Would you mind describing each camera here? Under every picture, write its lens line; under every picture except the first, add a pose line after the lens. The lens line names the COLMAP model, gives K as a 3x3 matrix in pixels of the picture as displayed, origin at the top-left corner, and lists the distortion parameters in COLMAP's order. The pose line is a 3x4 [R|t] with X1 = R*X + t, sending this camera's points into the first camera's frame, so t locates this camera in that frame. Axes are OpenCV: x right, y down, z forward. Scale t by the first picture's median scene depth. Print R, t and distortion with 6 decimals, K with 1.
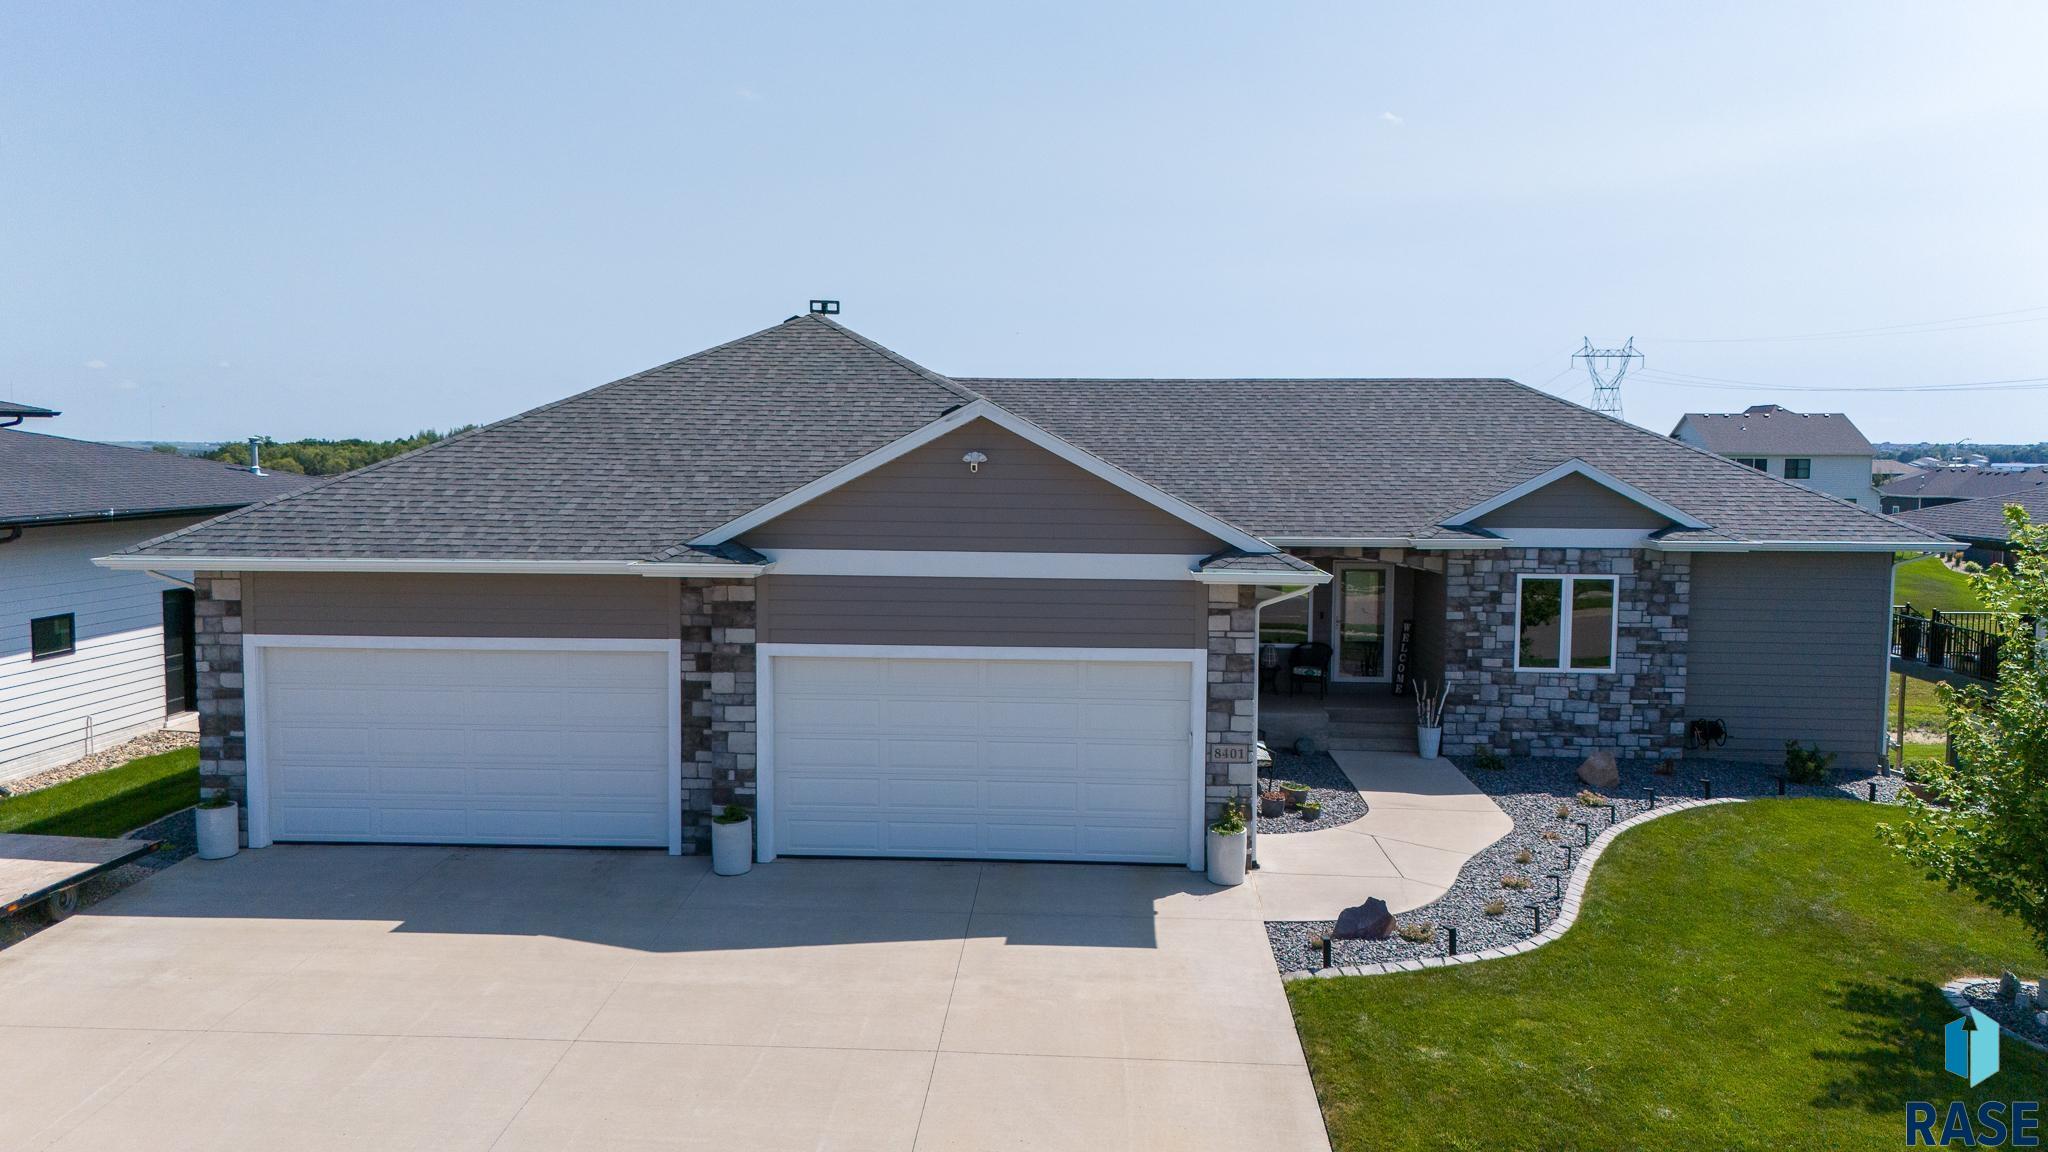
lens RADIAL K [[1521.3, 0, 1021.7], [0, 1521.3, 567.6], [0, 0, 1]] dist [0.027104, -0.000891]
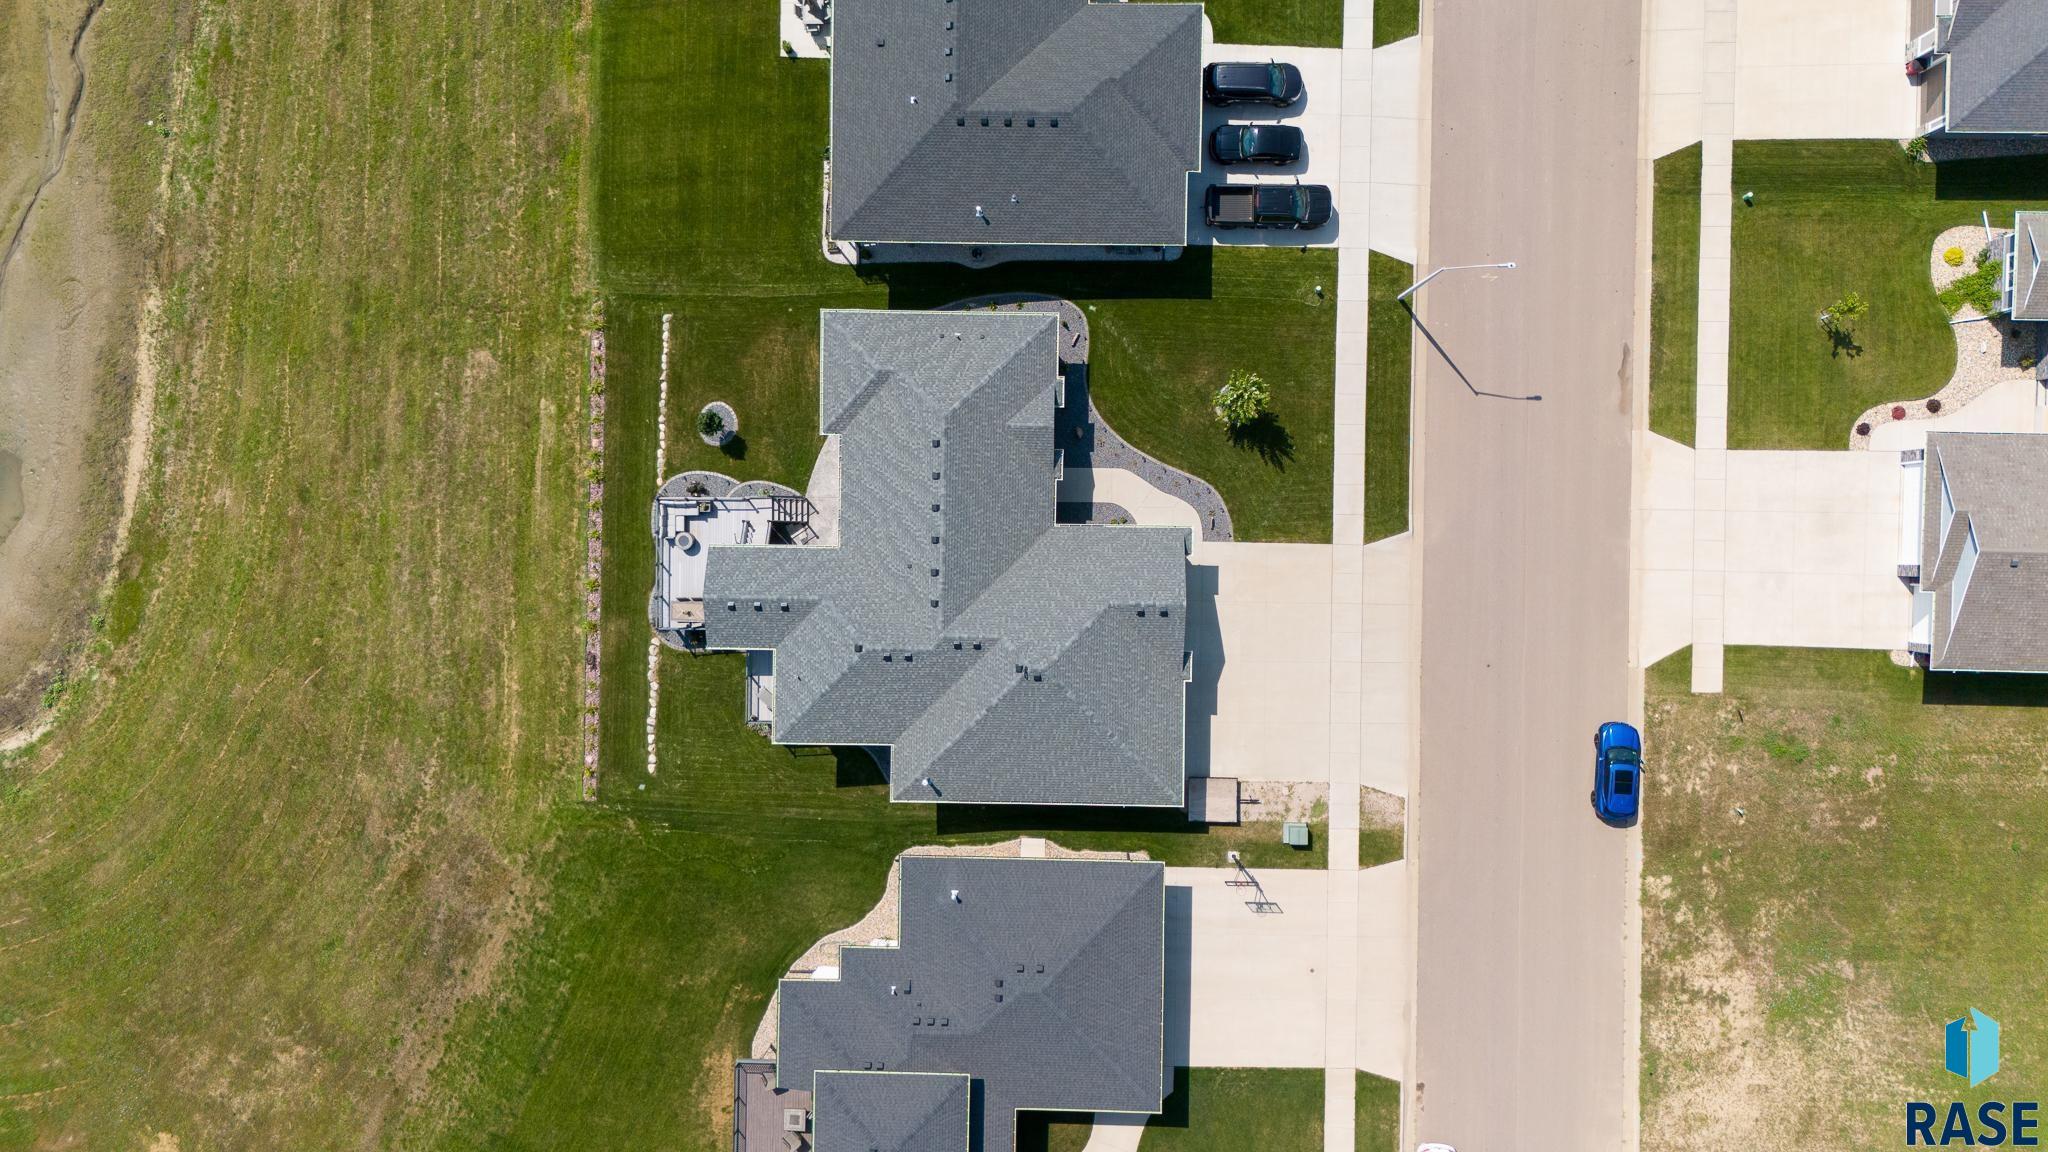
lens RADIAL K [[1507.7, 0, 1024.0], [0, 1507.7, 576.0], [0, 0, 1]] dist [0.093306, -0.124845]
pose [[-0.034313, -0.999224, -0.019357, 0.141317], [0.102036, -0.022770, 0.994520, -4.119197], [-0.994189, 0.032149, 0.102739, 0.941107]]
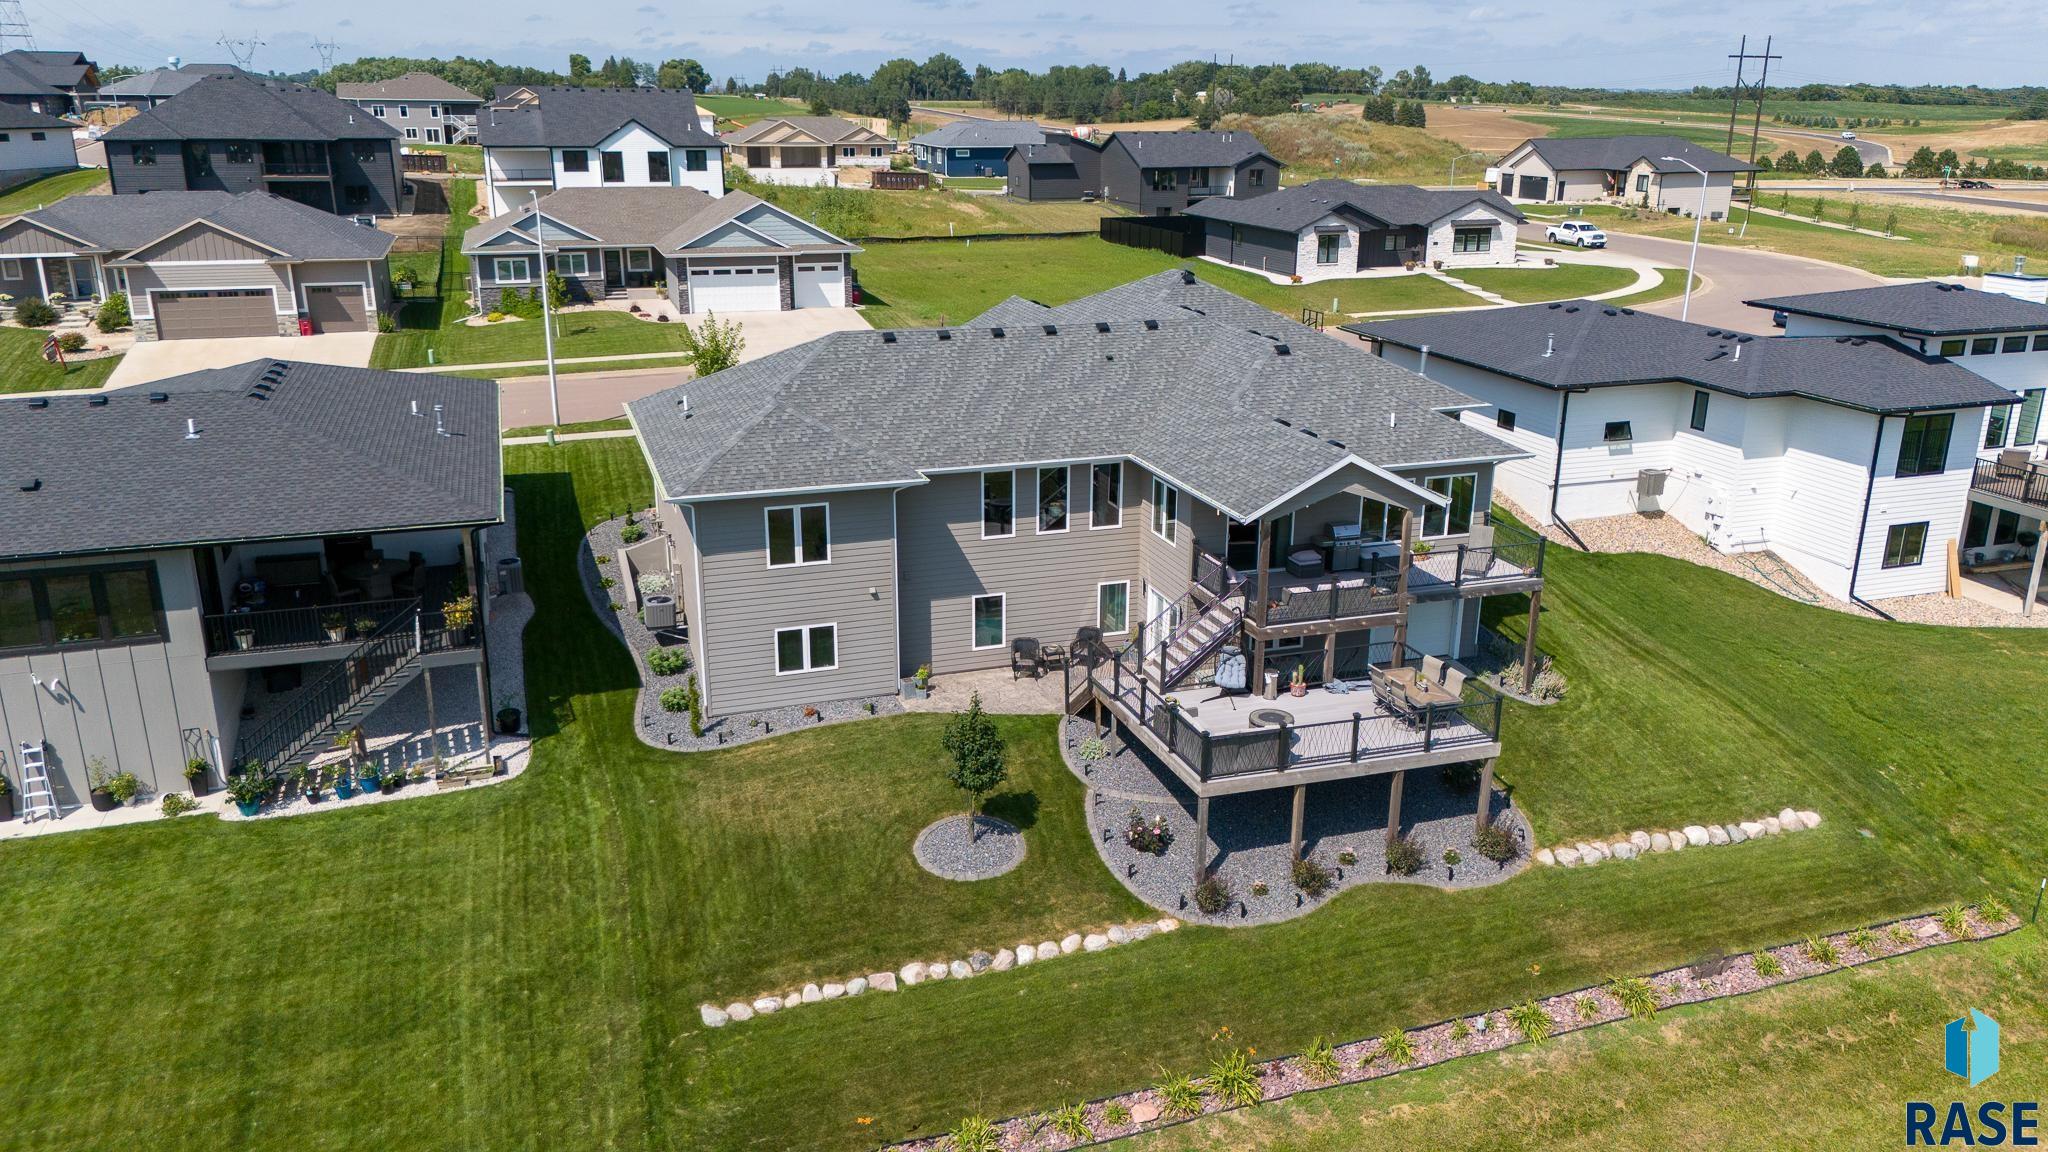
lens RADIAL K [[1512.9, 0, 1022.6], [0, 1512.9, 569.5], [0, 0, 1]] dist [0.063425, -0.062102]
pose [[-0.931899, 0.101834, -0.348131, 1.054191], [-0.034287, 0.930751, 0.364041, -0.689057], [0.361095, 0.351186, -0.863874, 3.705755]]
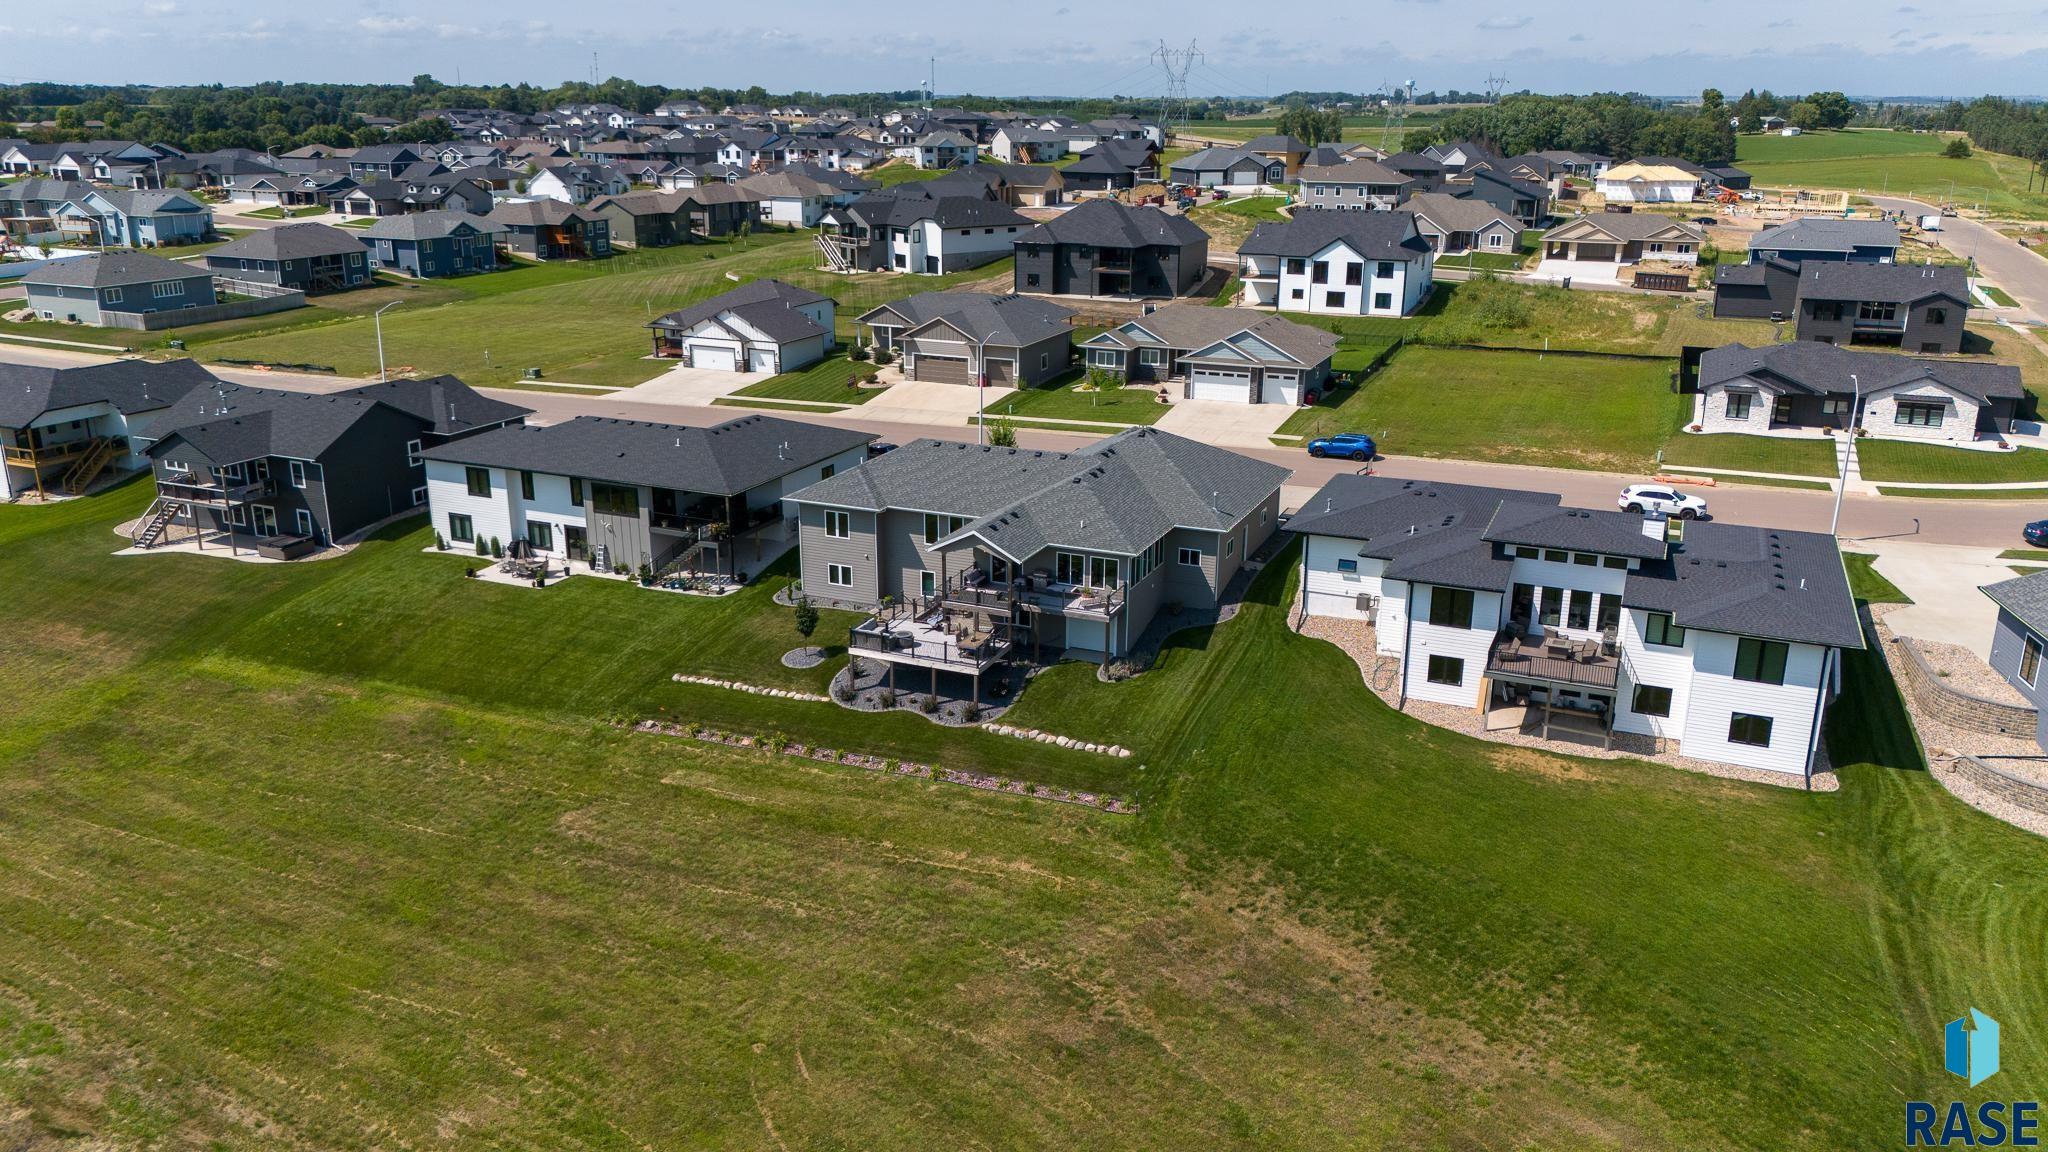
lens RADIAL K [[1507.7, 0, 1024.0], [0, 1507.7, 576.0], [0, 0, 1]] dist [0.093306, -0.124845]
pose [[-0.935818, -0.113669, 0.333652, -1.438067], [0.018121, 0.929810, 0.367593, -1.519118], [-0.352017, 0.350047, -0.868073, 5.682630]]
